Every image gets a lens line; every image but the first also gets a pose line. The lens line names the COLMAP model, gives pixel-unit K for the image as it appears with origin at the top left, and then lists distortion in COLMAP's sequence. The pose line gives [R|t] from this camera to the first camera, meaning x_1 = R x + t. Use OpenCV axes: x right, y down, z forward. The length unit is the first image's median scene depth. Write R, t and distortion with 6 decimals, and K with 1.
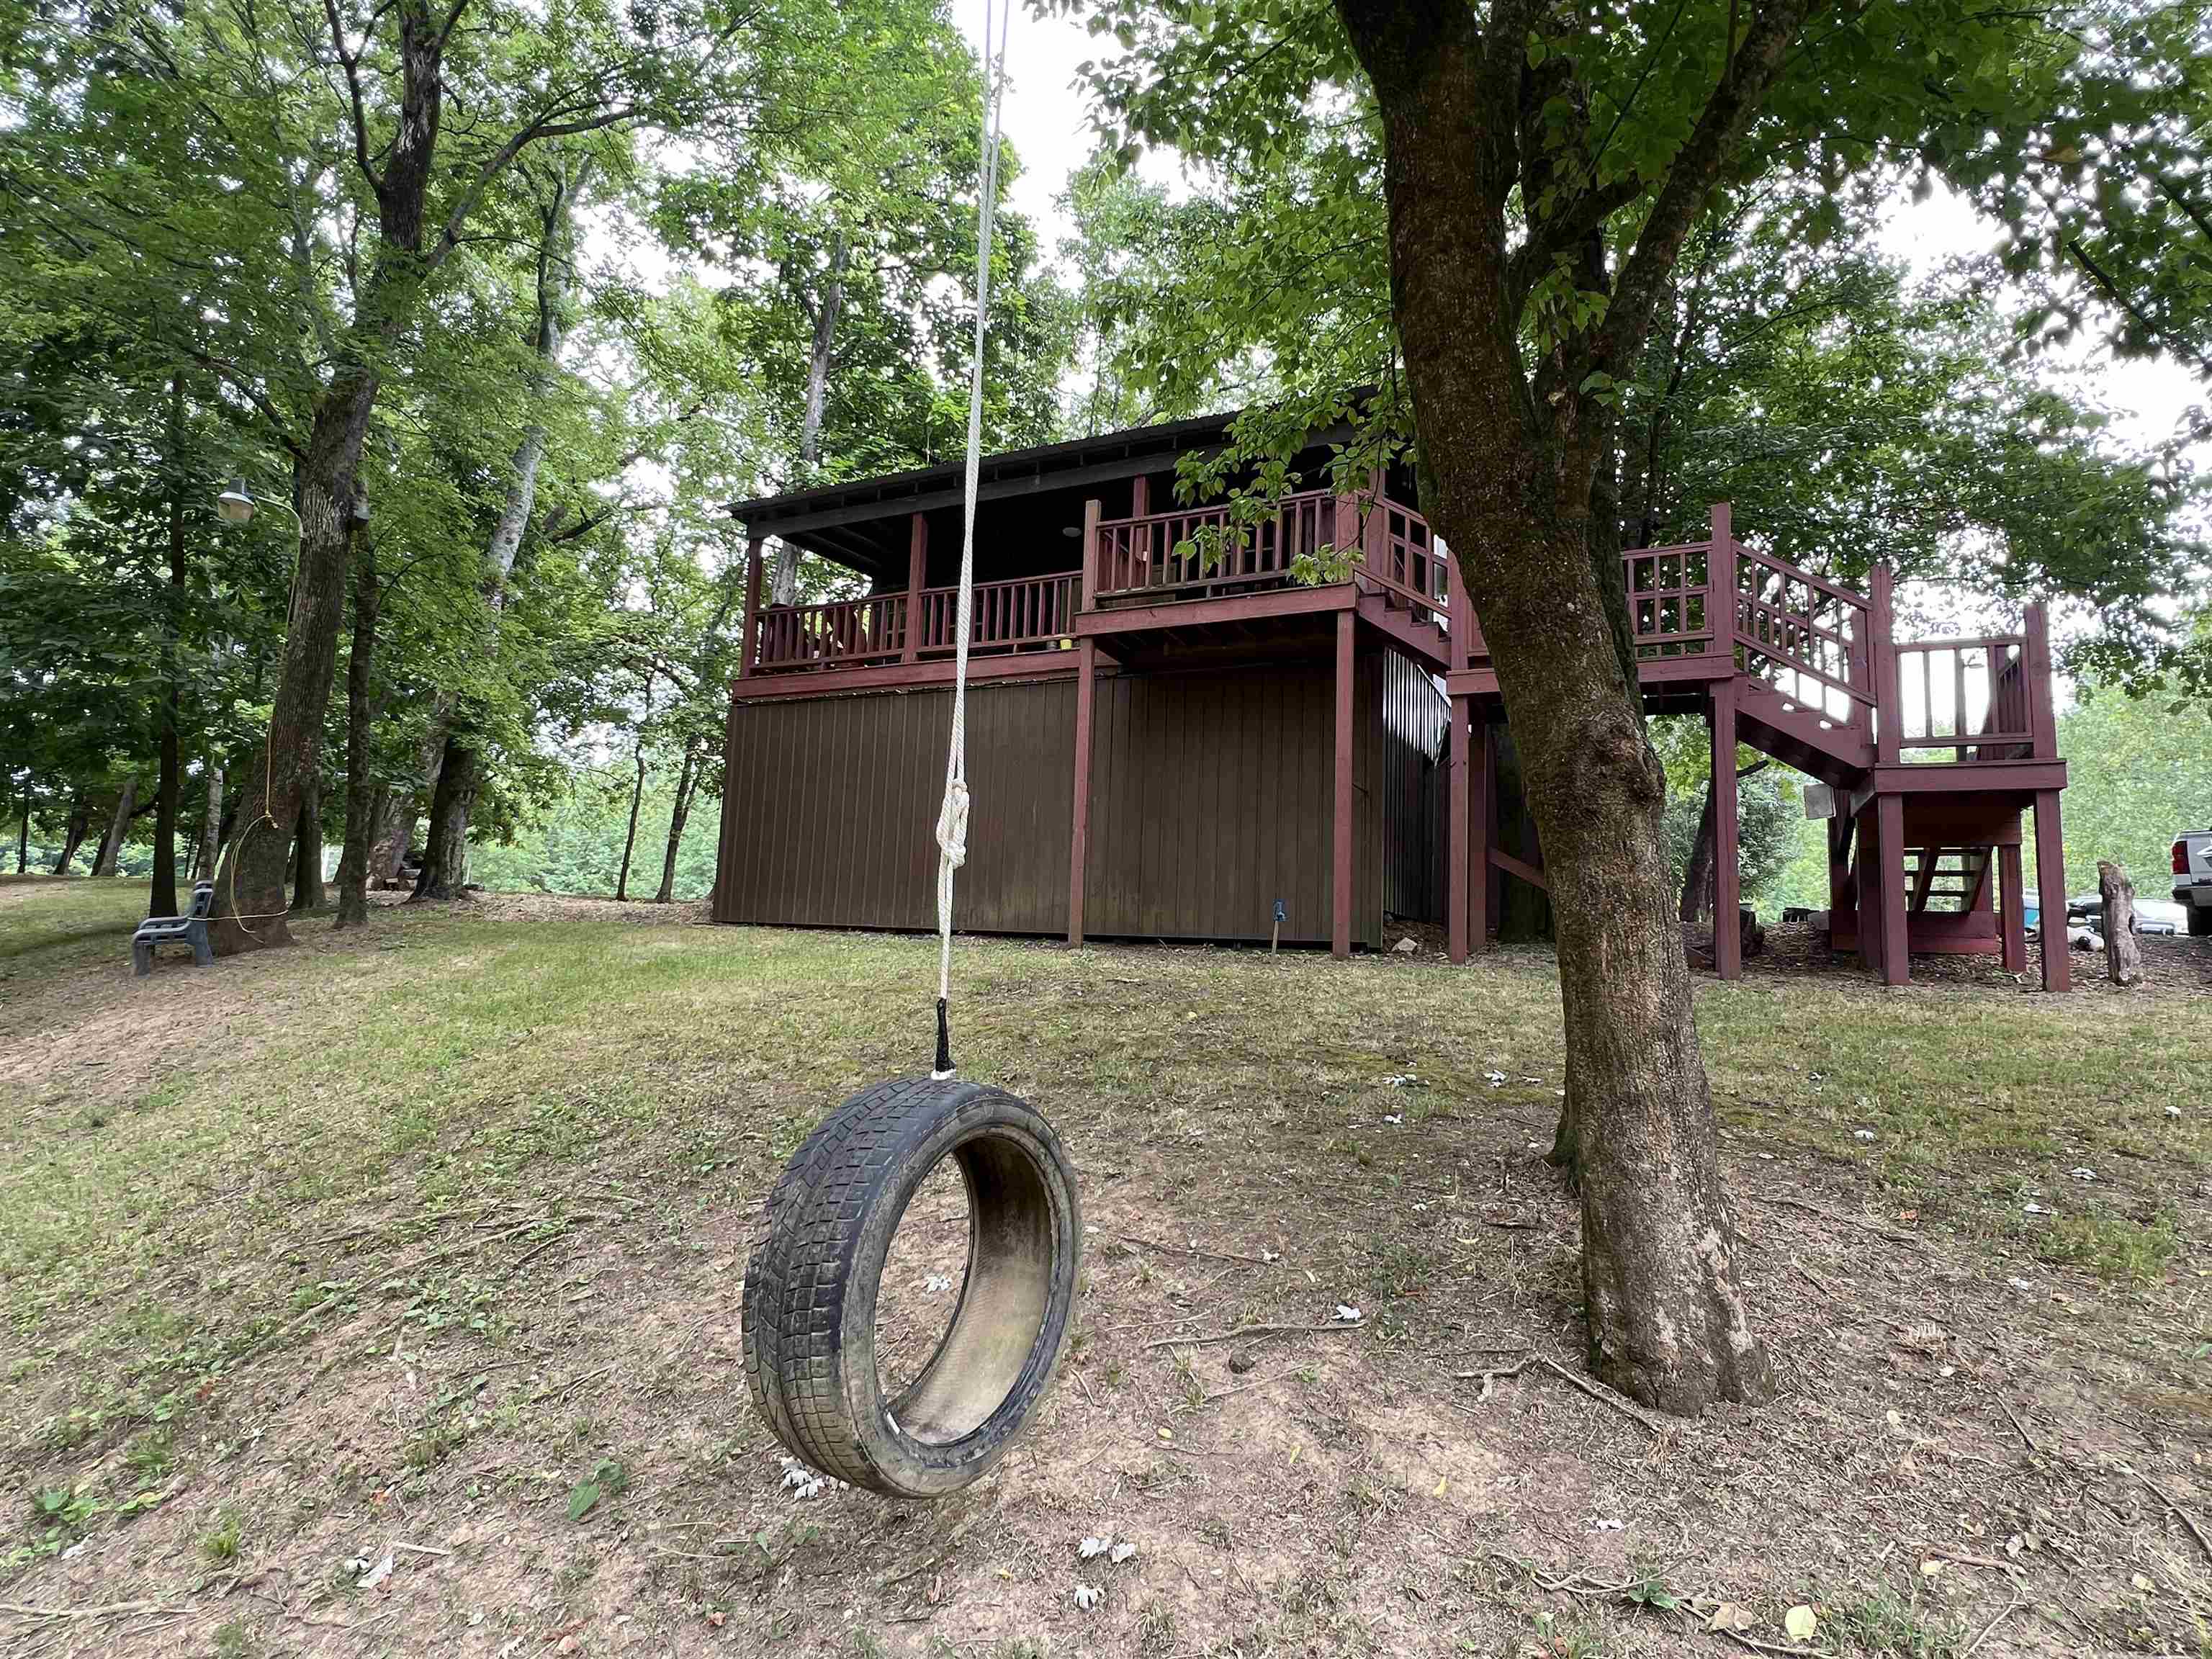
lens RADIAL K [[1137.6, 0, 1097.5], [0, 1137.6, 816.9], [0, 0, 1]] dist [0.009325, 0.000070]
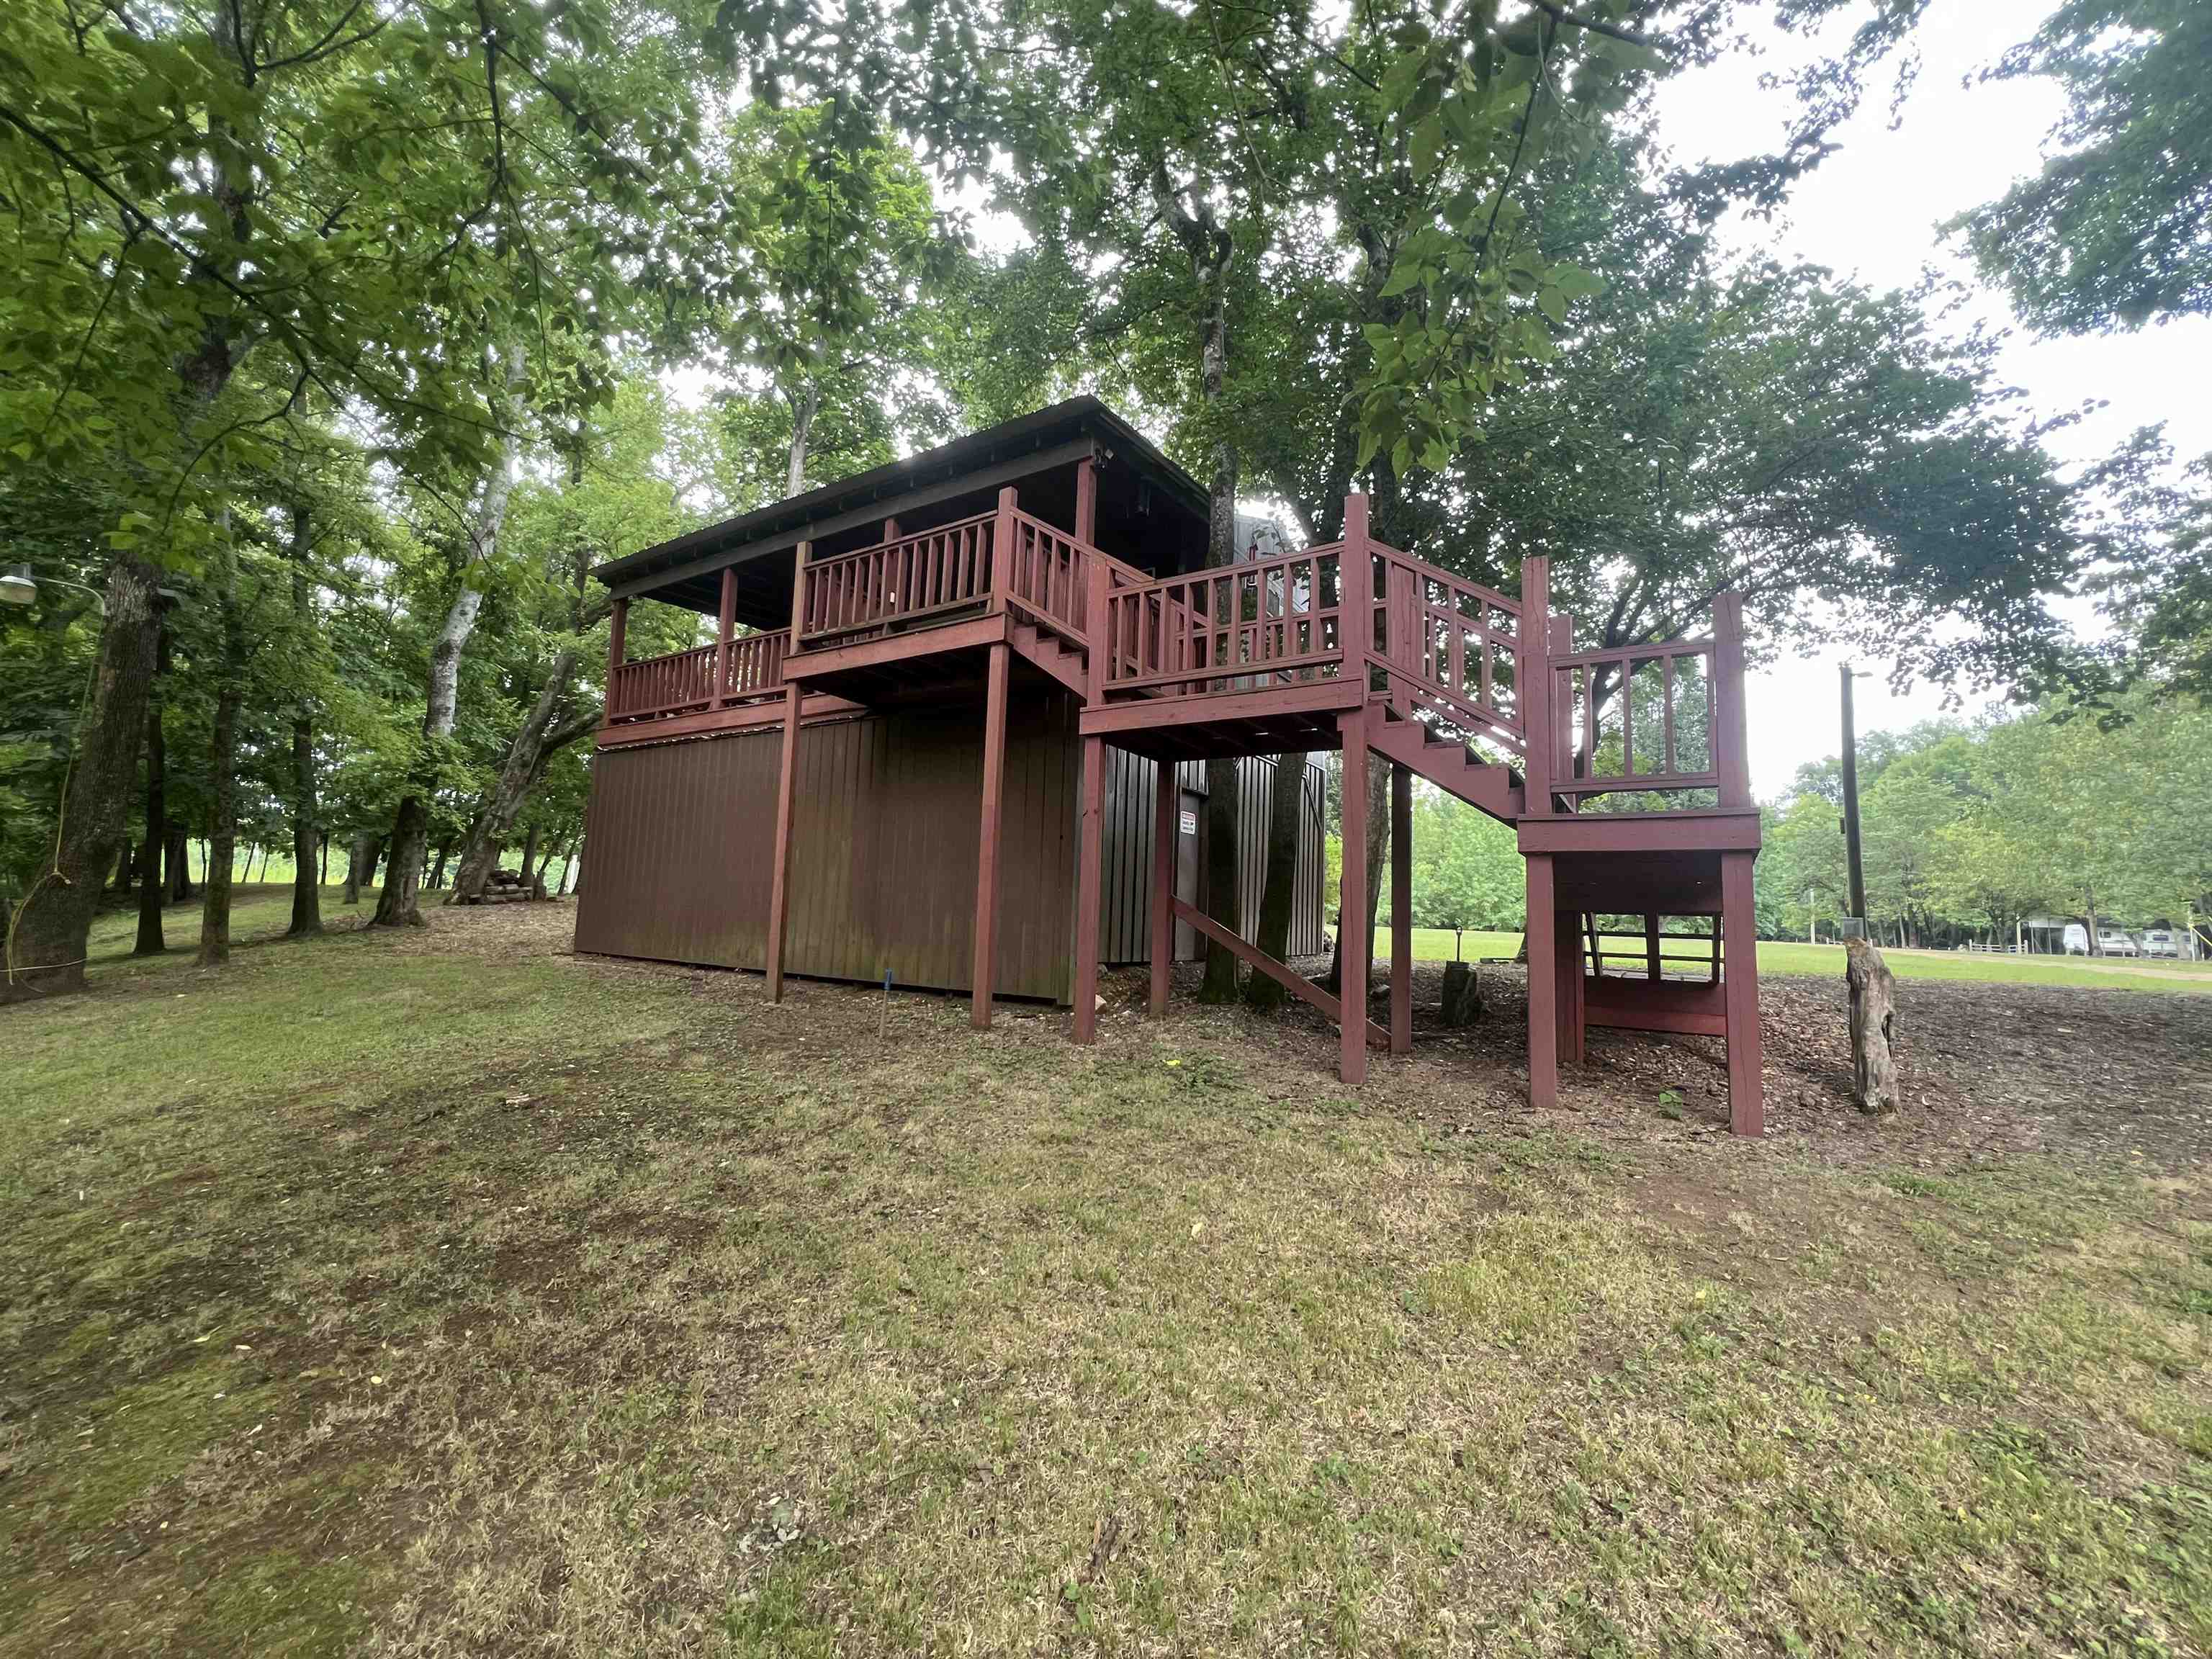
lens RADIAL K [[885.8, 0, 1108.4], [0, 885.8, 826.0], [0, 0, 1]] dist [0.001052, 0.000358]
pose [[0.993137, -0.018302, -0.115517, 0.256921], [0.019808, 0.999733, 0.011898, -0.028298], [0.115269, -0.014105, 0.993234, 0.205003]]
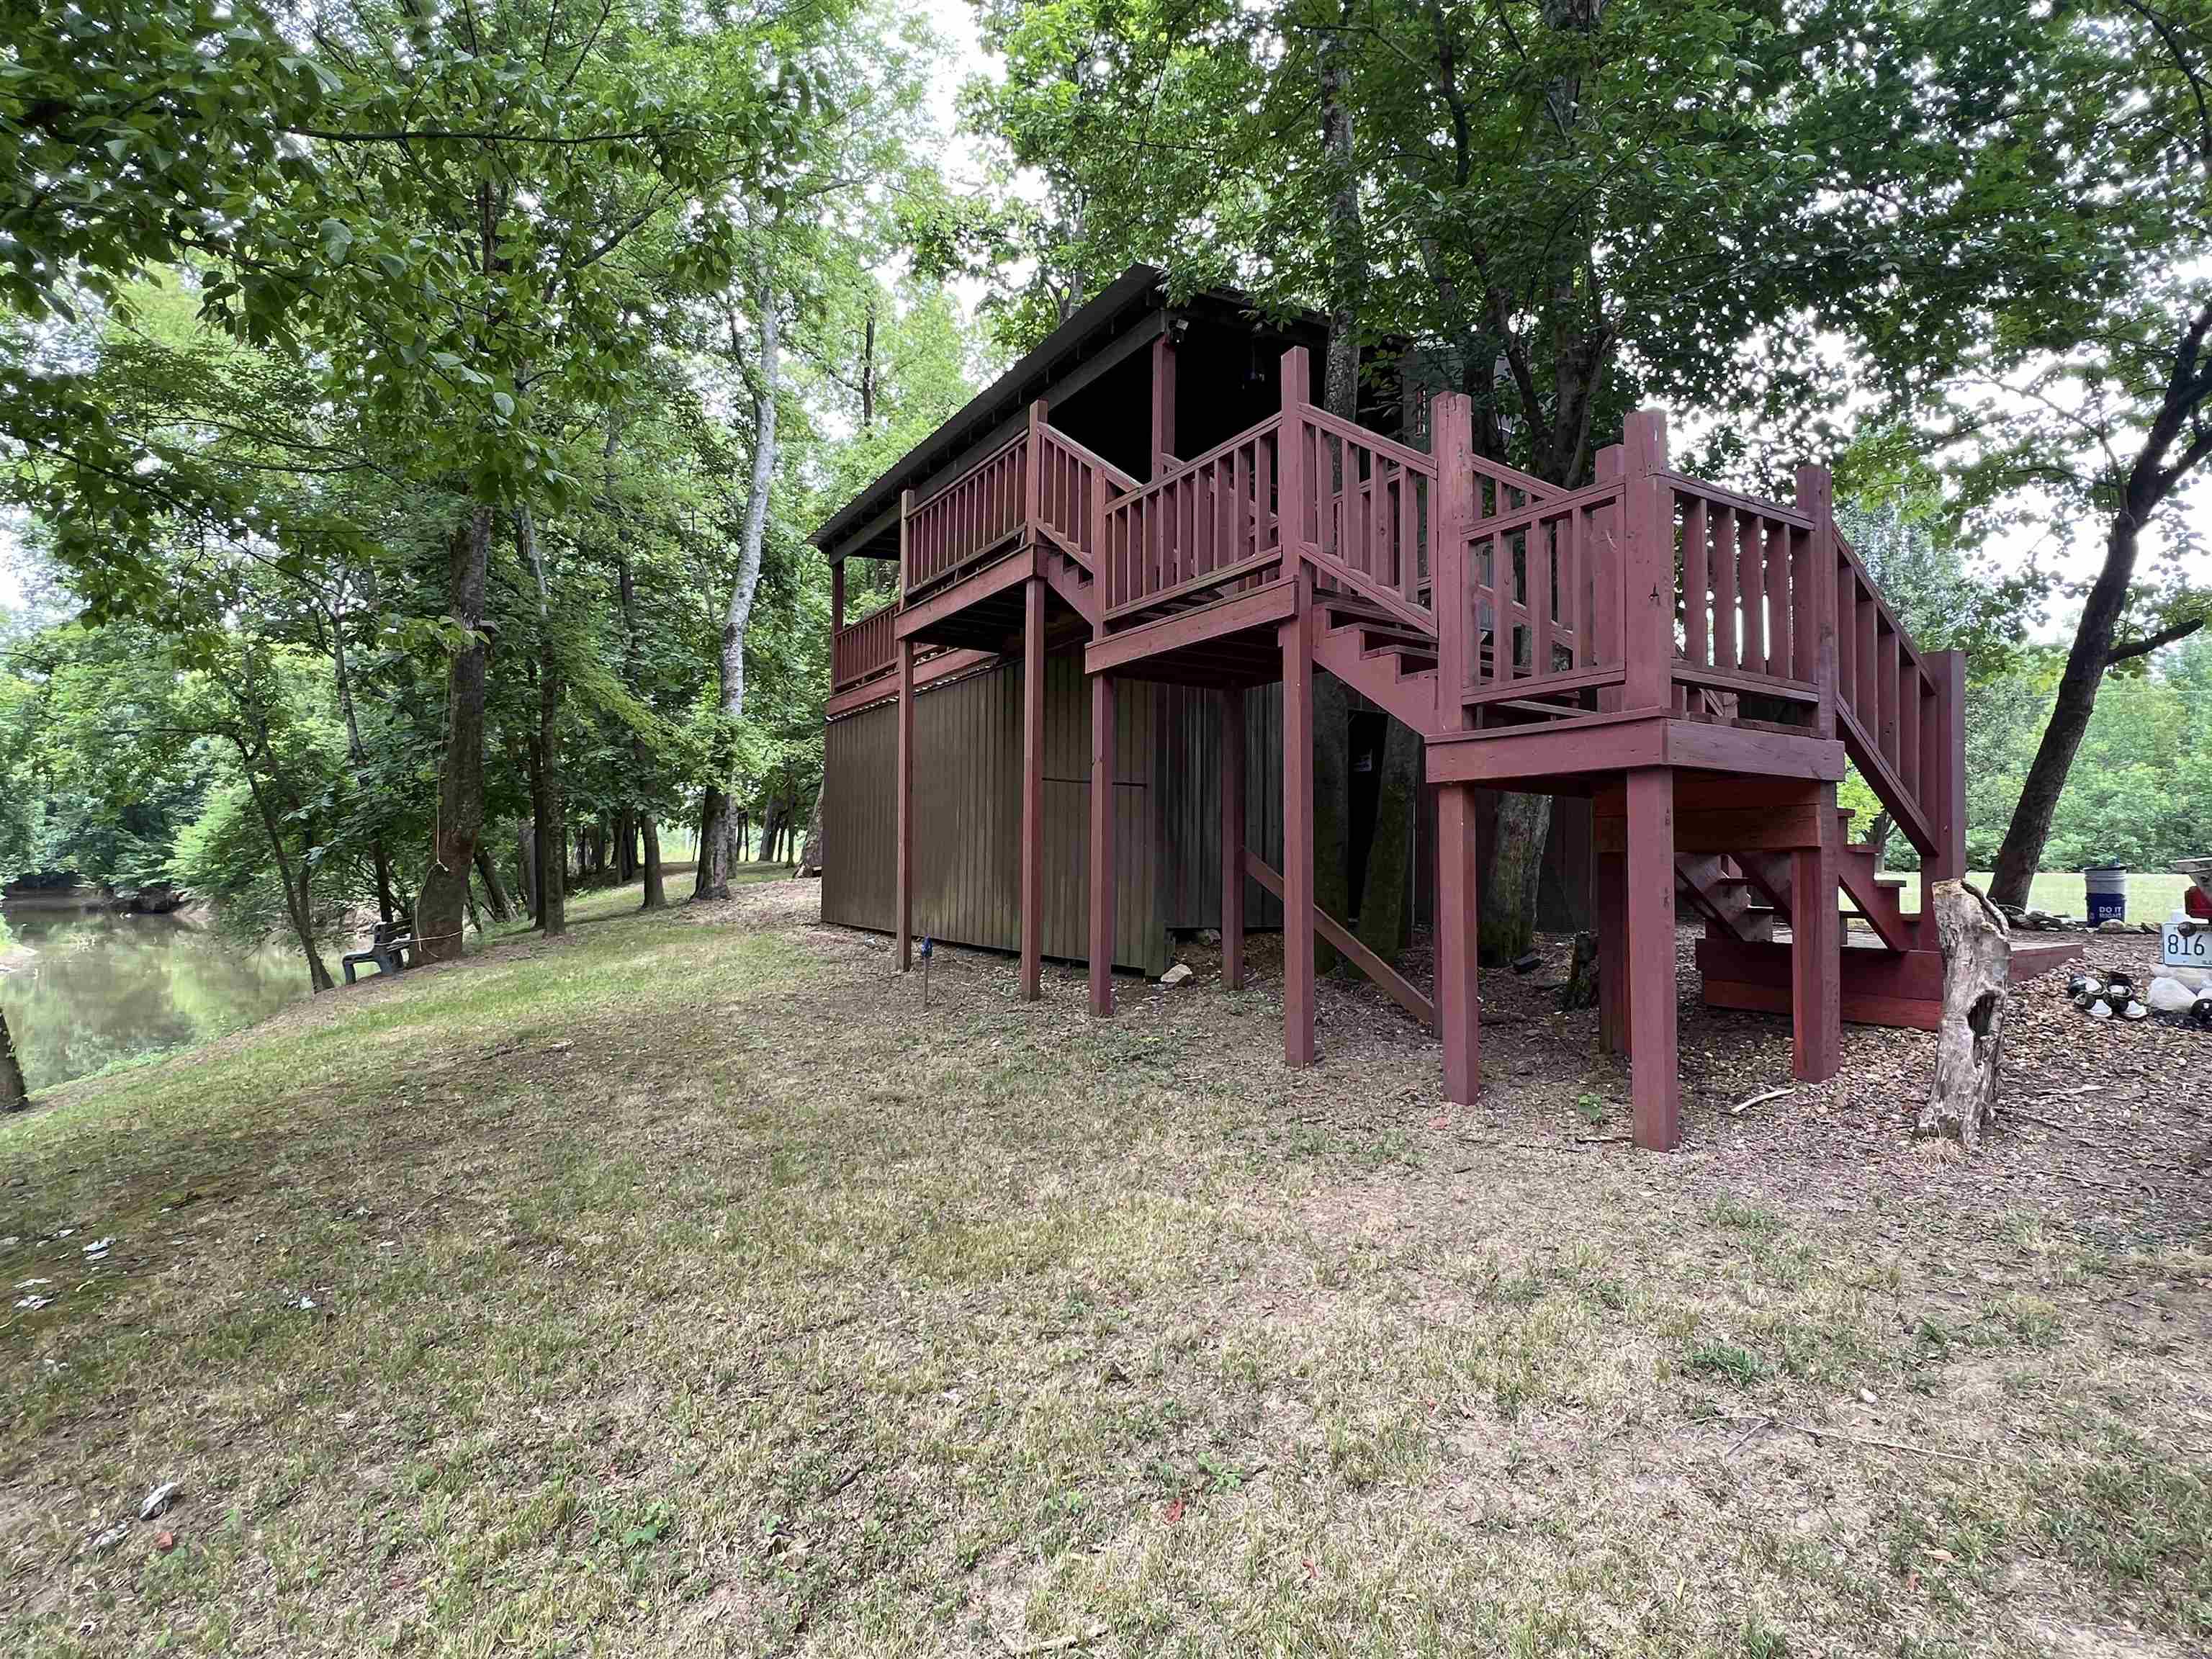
lens RADIAL K [[1137.6, 0, 1101.1], [0, 1137.6, 822.6], [0, 0, 1]] dist [0.009325, 0.000070]
pose [[0.840443, -0.053498, -0.539253, 0.465602], [0.086864, 0.995547, 0.036614, -0.020870], [0.534893, -0.077614, 0.841348, 0.213332]]
